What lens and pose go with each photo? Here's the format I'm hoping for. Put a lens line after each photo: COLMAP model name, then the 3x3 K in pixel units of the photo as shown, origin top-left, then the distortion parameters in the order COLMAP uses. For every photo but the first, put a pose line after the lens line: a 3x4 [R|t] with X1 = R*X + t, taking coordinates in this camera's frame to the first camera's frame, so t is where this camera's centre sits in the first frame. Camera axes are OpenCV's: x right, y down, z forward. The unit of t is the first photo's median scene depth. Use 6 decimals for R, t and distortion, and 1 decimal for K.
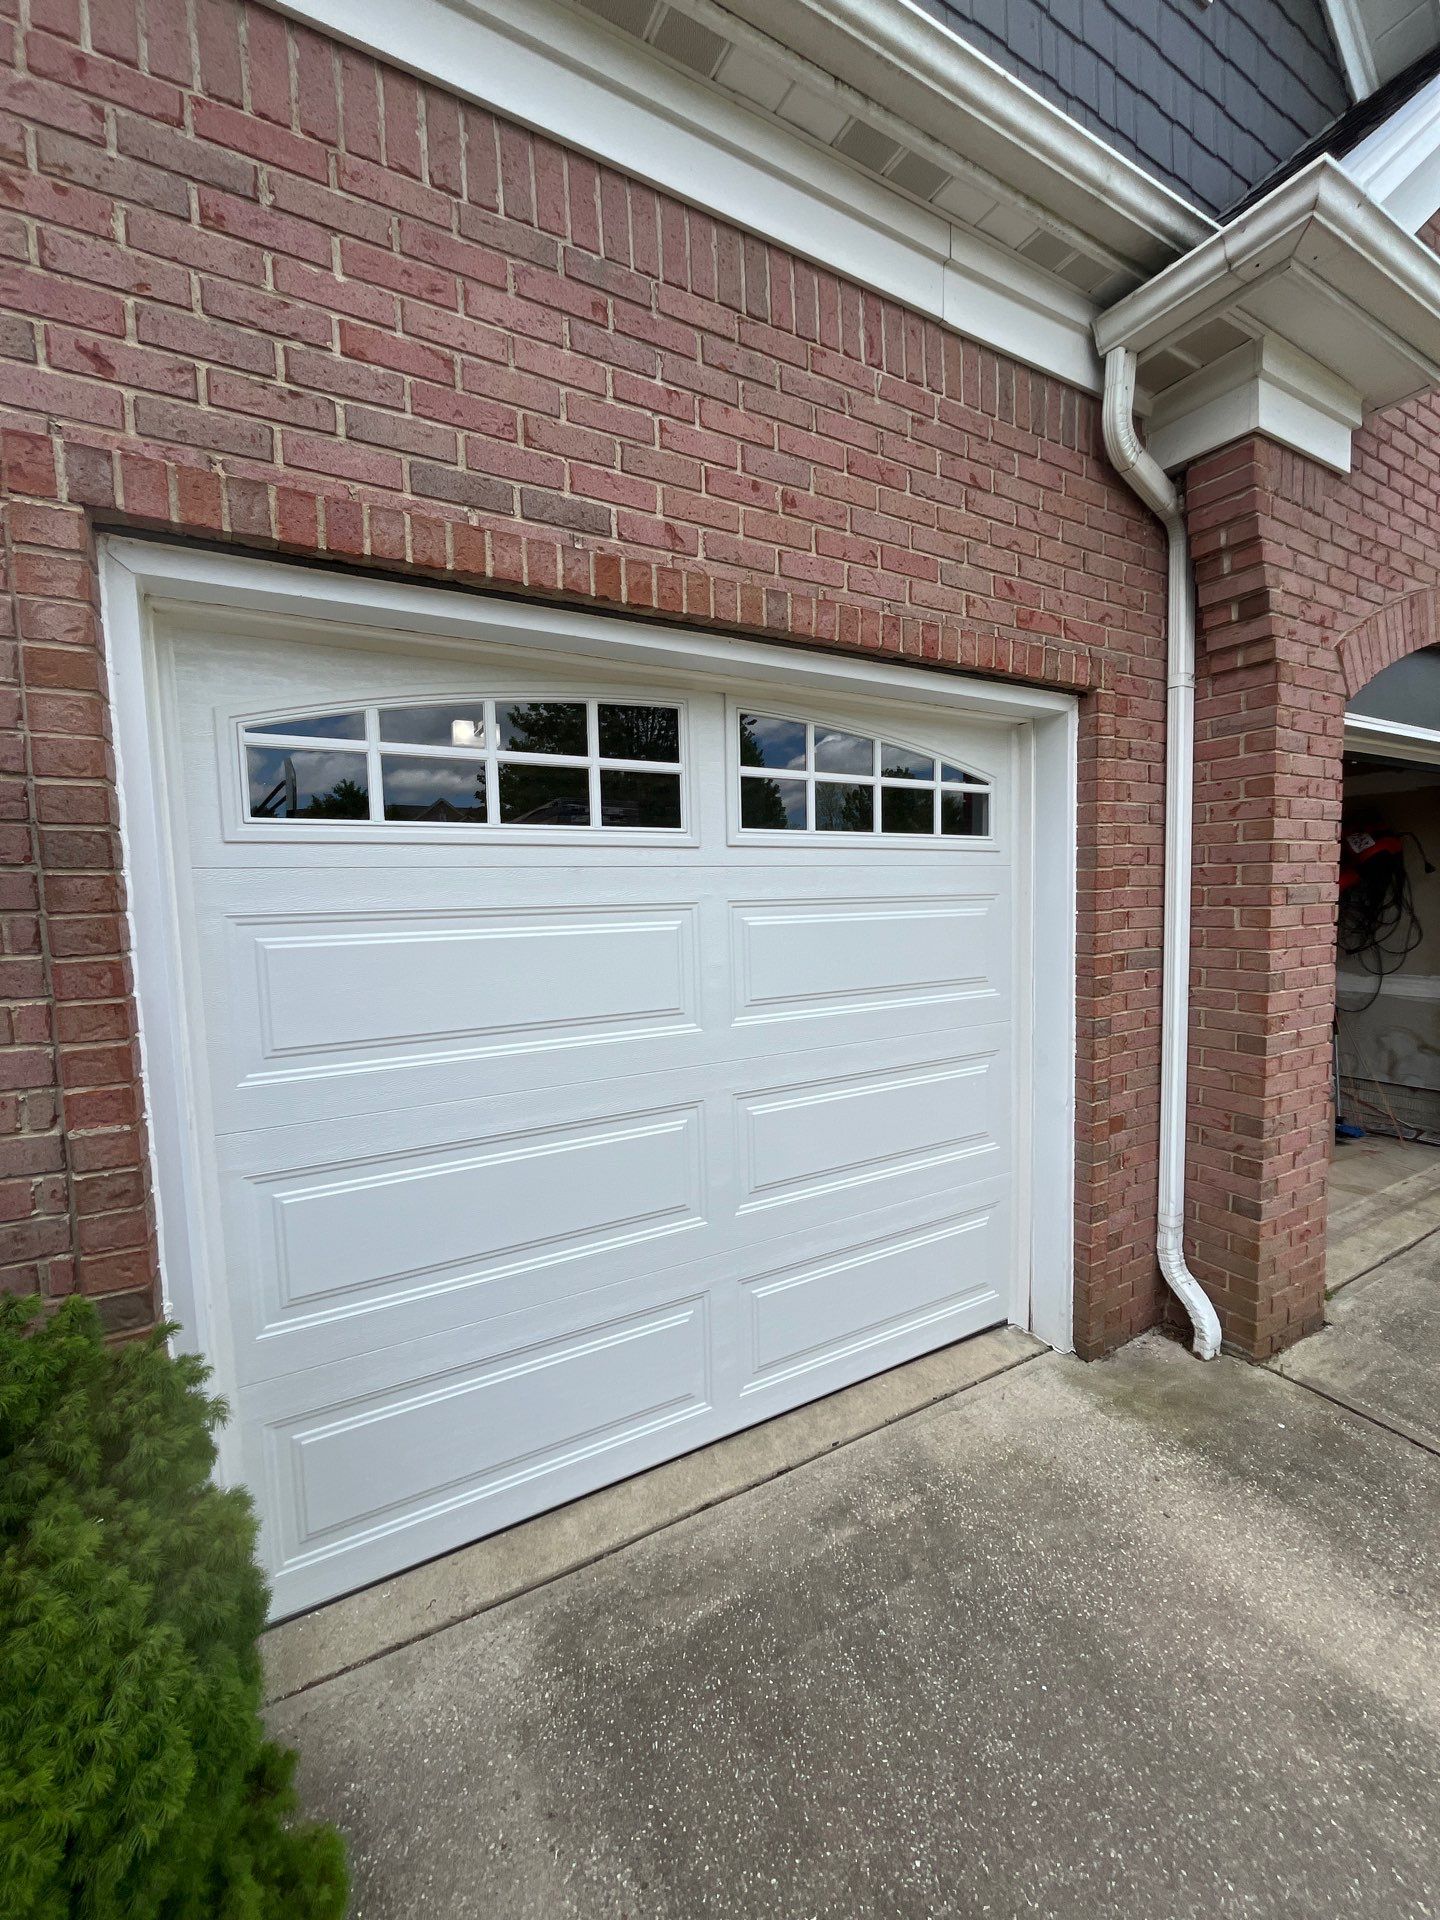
lens RADIAL K [[770.1, 0, 716.7], [0, 770.1, 952.7], [0, 0, 1]] dist [-0.004633, -0.000299]
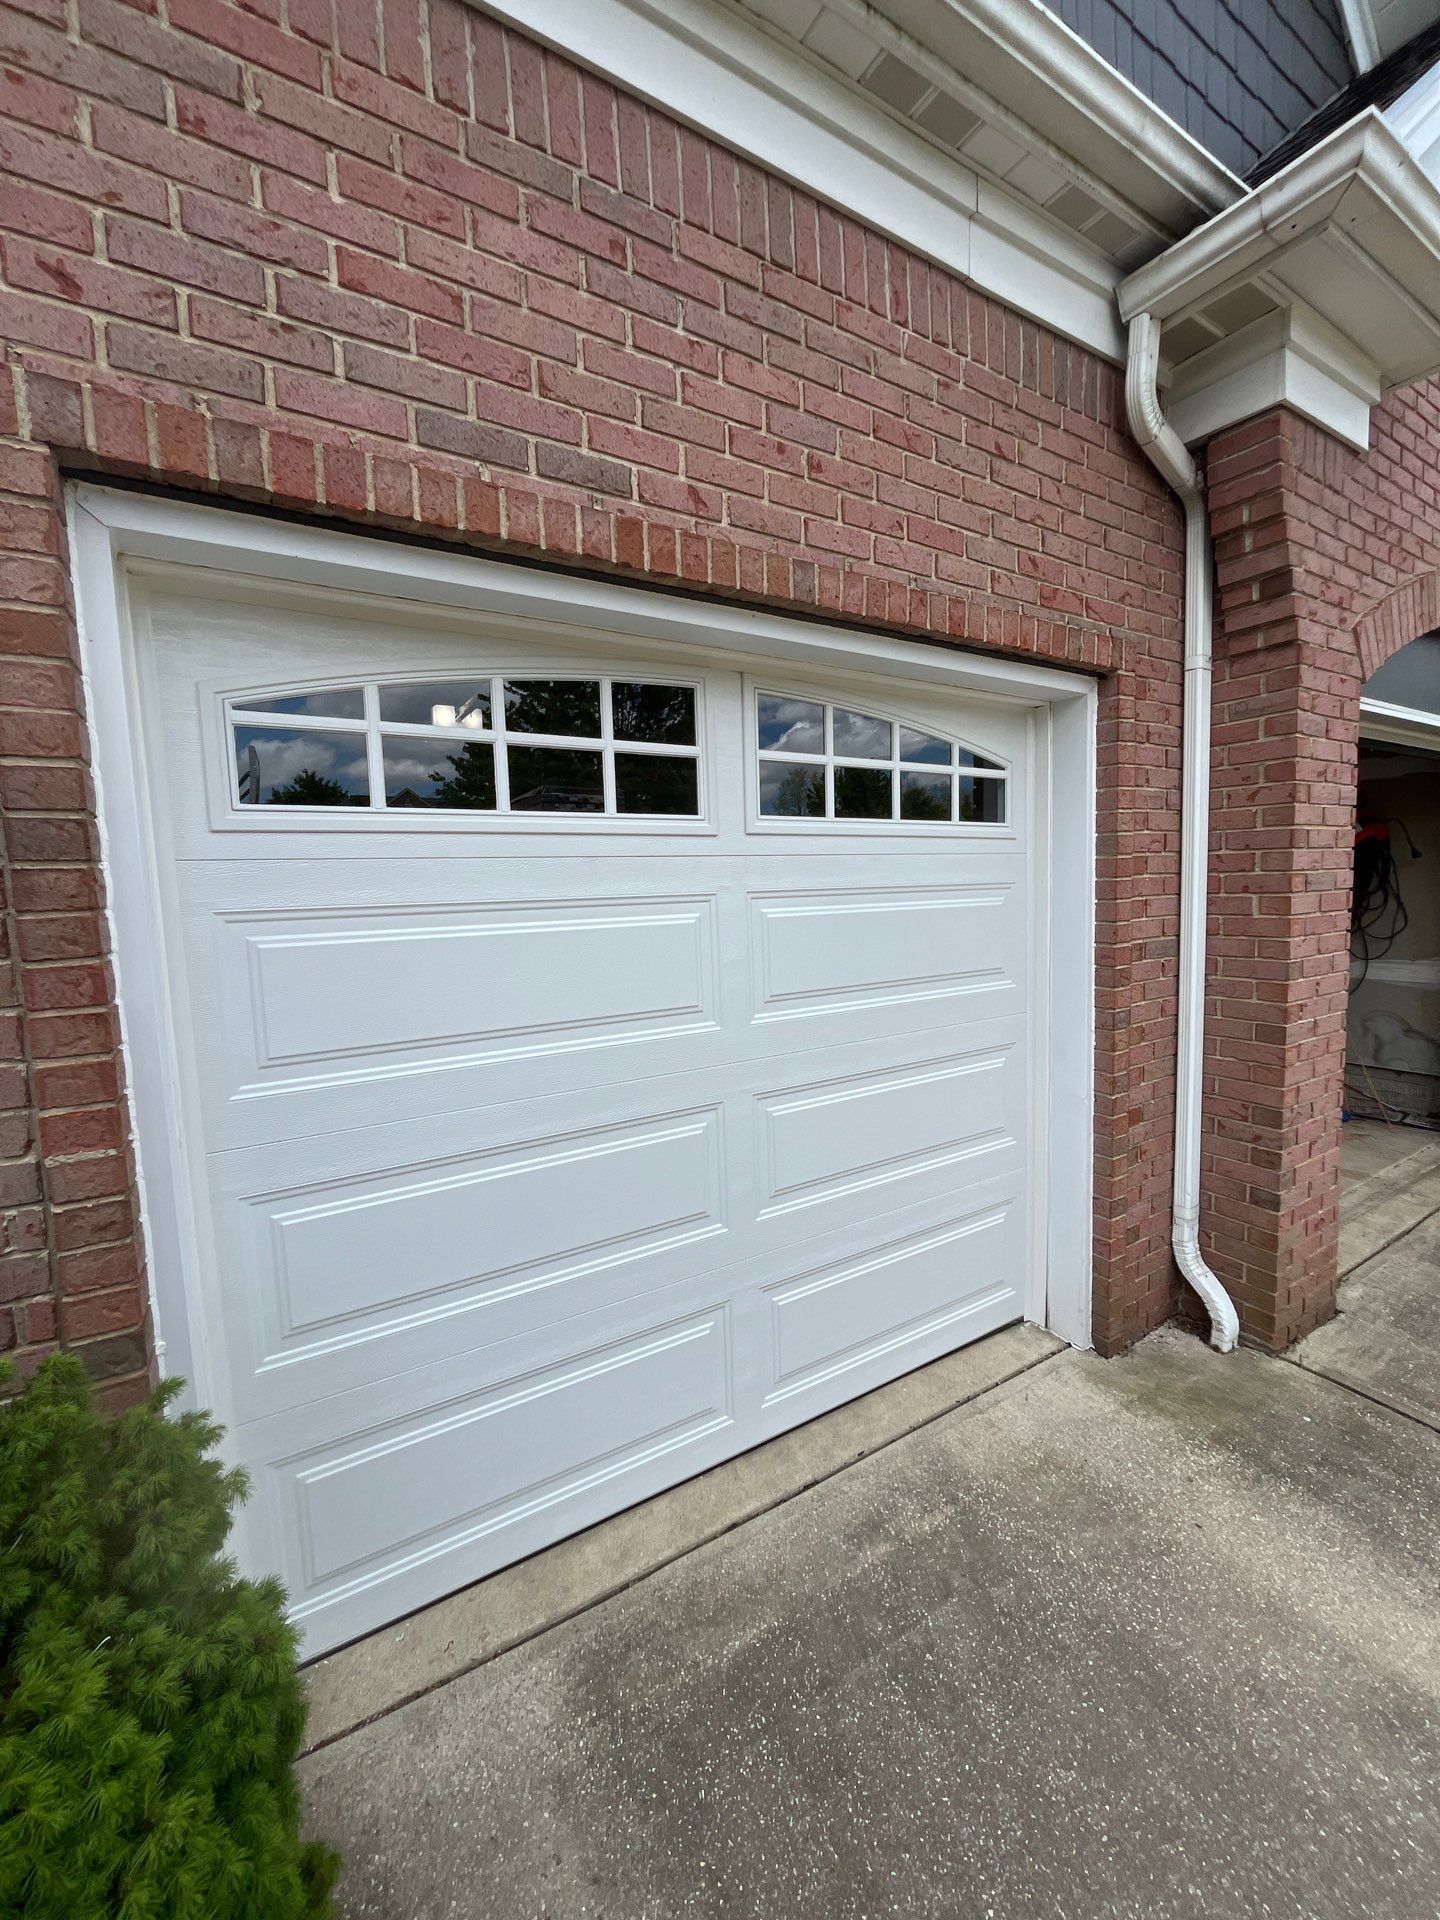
lens RADIAL K [[770.1, 0, 717.5], [0, 770.1, 953.0], [0, 0, 1]] dist [-0.004633, -0.000299]
pose [[0.999263, -0.010363, 0.036958, -0.067762], [0.009900, 0.999870, 0.012706, -0.005144], [-0.037085, -0.012330, 0.999236, 0.060747]]
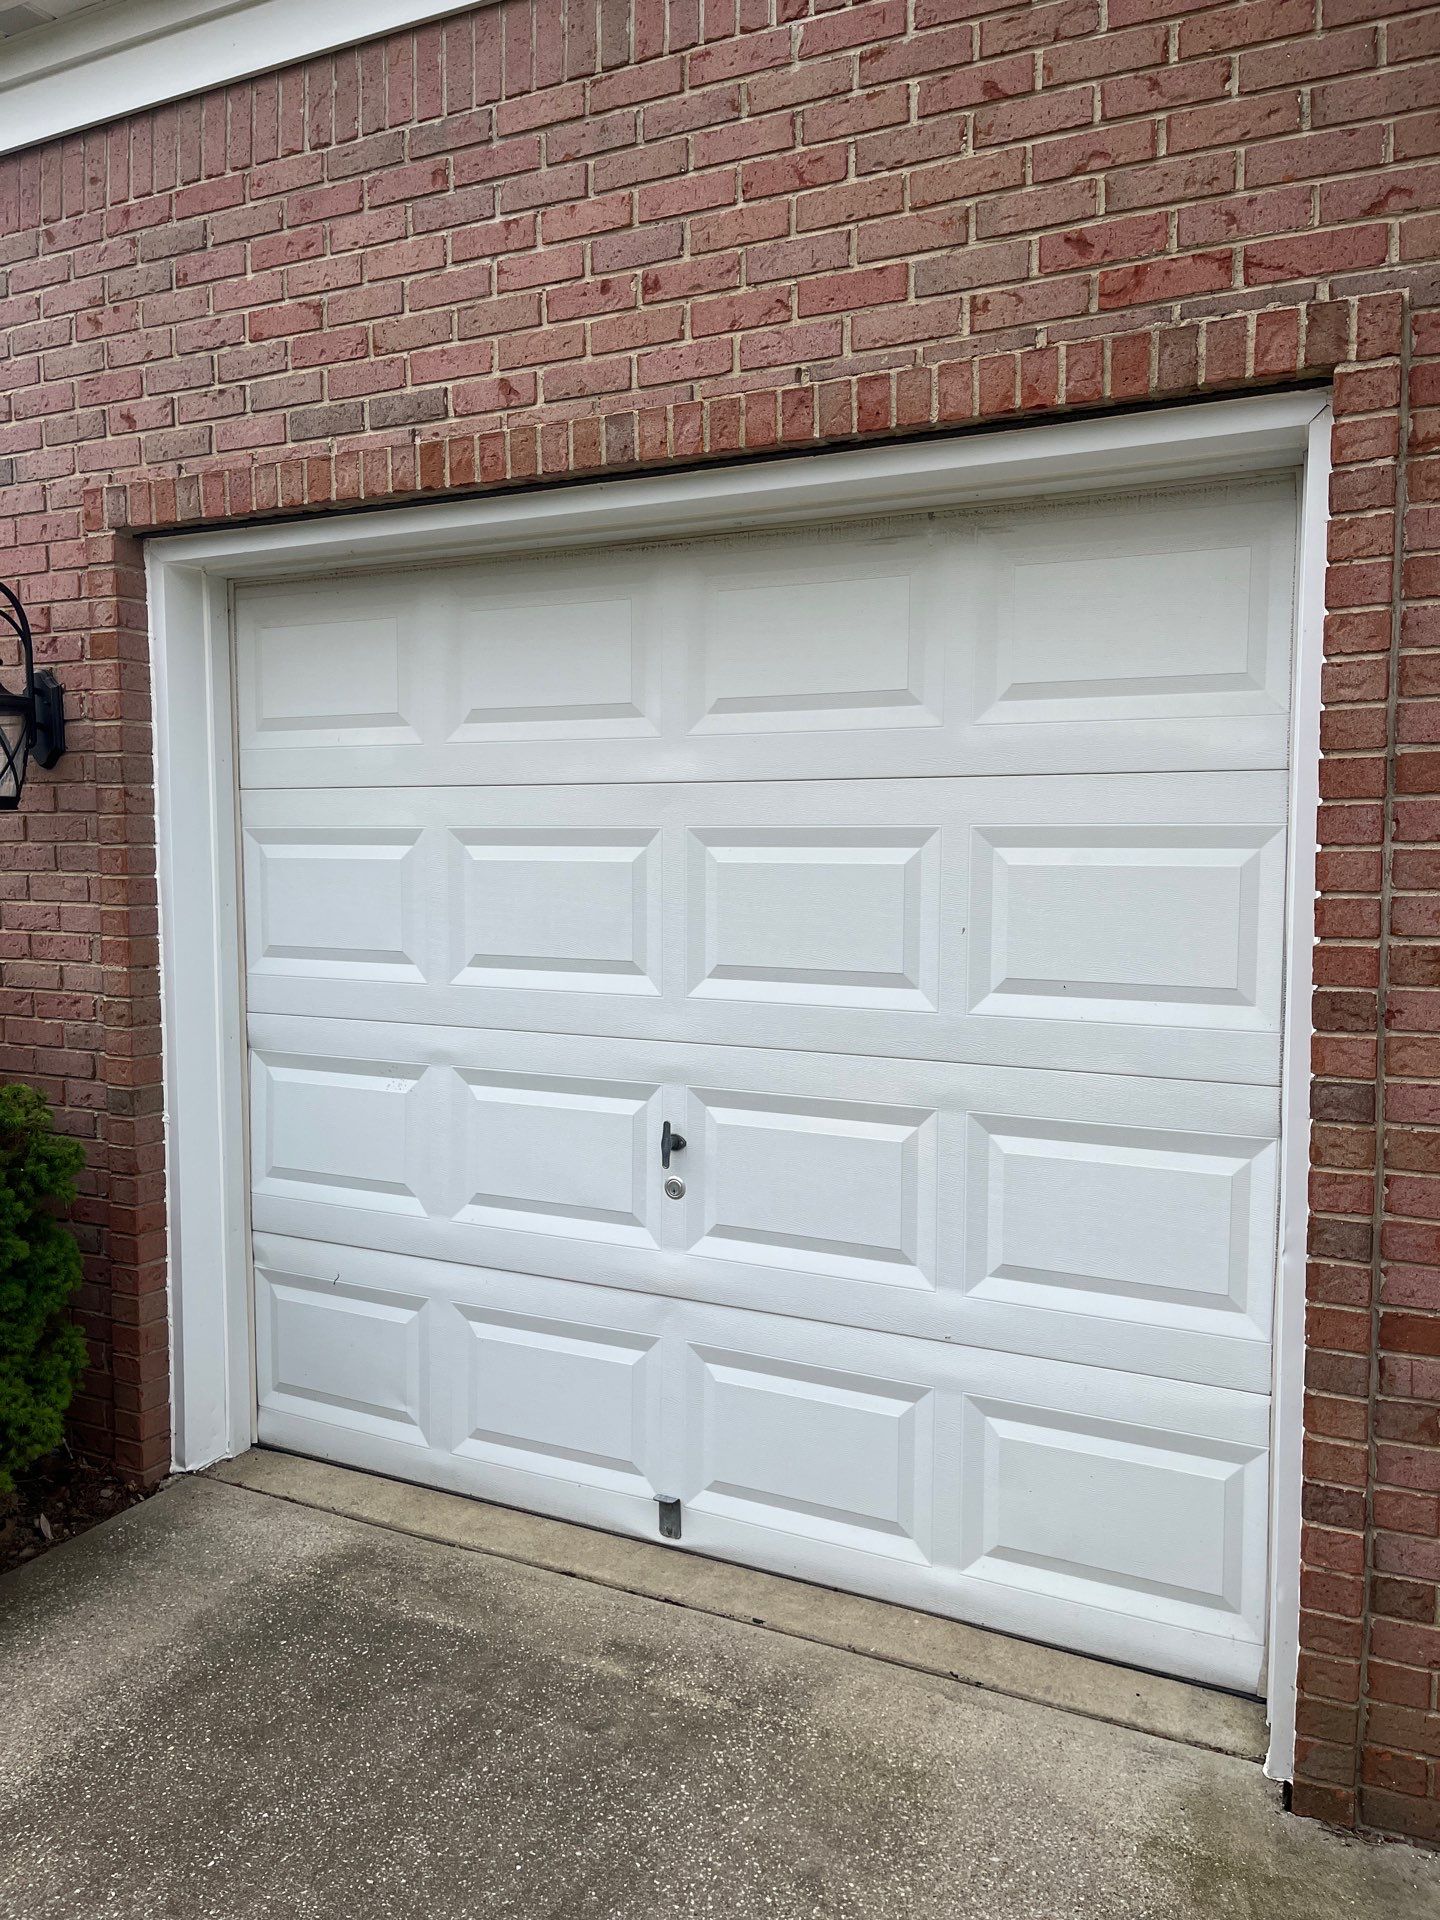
lens RADIAL K [[1443.8, 0, 733.2], [0, 1443.8, 952.7], [0, 0, 1]] dist [0.061031, -0.072085]
pose [[0.563543, 0.079639, -0.822239, 1.414711], [-0.076391, 0.996101, 0.044122, -0.002145], [0.822547, 0.037947, 0.567430, 0.286309]]
